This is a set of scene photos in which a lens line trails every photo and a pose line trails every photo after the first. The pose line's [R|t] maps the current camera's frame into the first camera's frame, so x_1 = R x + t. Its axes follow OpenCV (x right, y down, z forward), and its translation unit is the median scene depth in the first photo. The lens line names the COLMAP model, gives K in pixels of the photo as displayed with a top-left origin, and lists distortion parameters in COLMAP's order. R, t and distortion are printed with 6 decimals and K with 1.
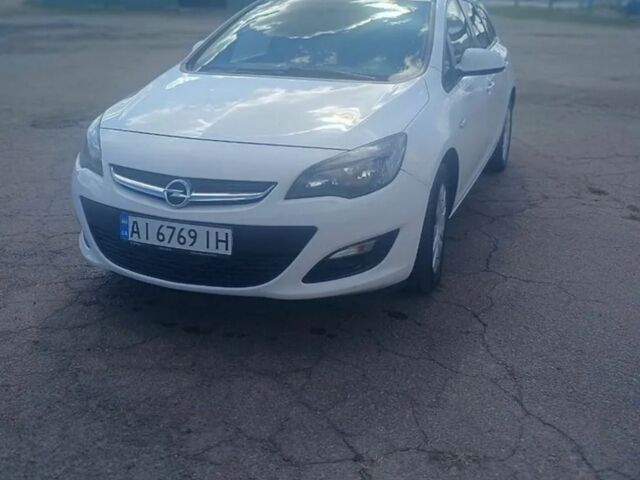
lens RADIAL K [[681.5, 0, 320.1], [0, 681.5, 203.3], [0, 0, 1]] dist [0.228792, -0.860223]
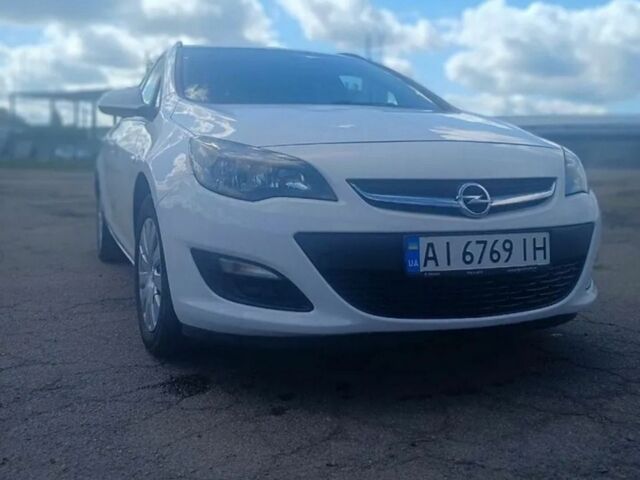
lens RADIAL K [[681.5, 0, 320.1], [0, 681.5, 203.3], [0, 0, 1]] dist [0.228792, -0.860223]
pose [[0.732078, -0.041039, 0.679984, -0.876122], [0.196155, 0.968607, -0.152724, 0.075529], [-0.652369, 0.245188, 0.717146, 0.548155]]
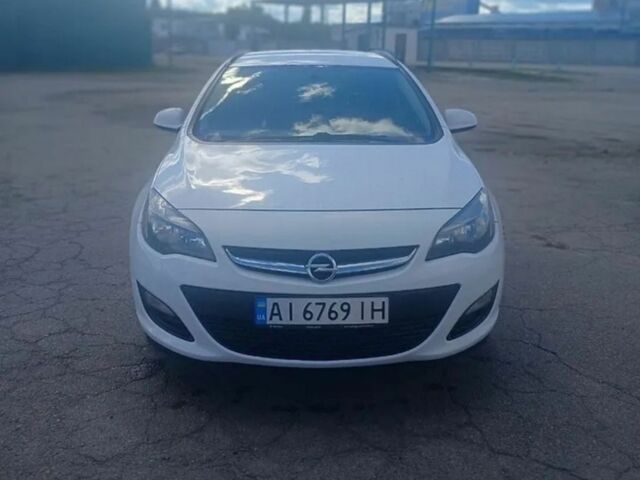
lens RADIAL K [[681.5, 0, 320.1], [0, 681.5, 203.3], [0, 0, 1]] dist [0.228792, -0.860223]
pose [[0.925491, -0.086425, 0.368778, -0.561421], [0.114856, 0.991813, -0.055809, -0.051851], [-0.360936, 0.094008, 0.927840, 0.086498]]
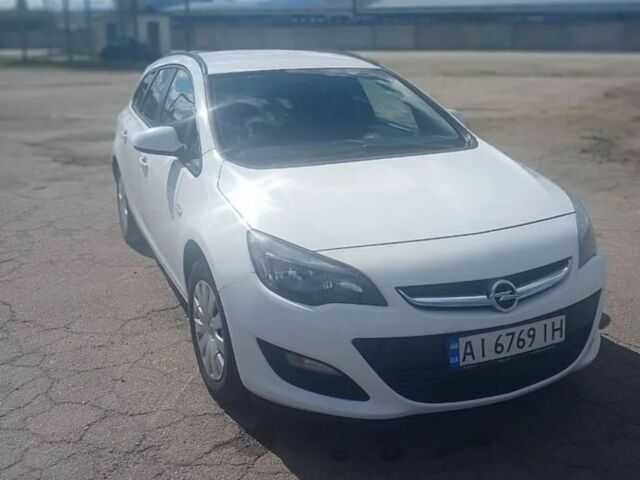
lens RADIAL K [[681.5, 0, 320.1], [0, 681.5, 203.3], [0, 0, 1]] dist [0.228792, -0.860223]
pose [[0.706784, -0.186150, 0.682498, -0.983242], [0.227926, 0.973234, 0.029411, -0.216421], [-0.669706, 0.134772, 0.730295, 0.476582]]
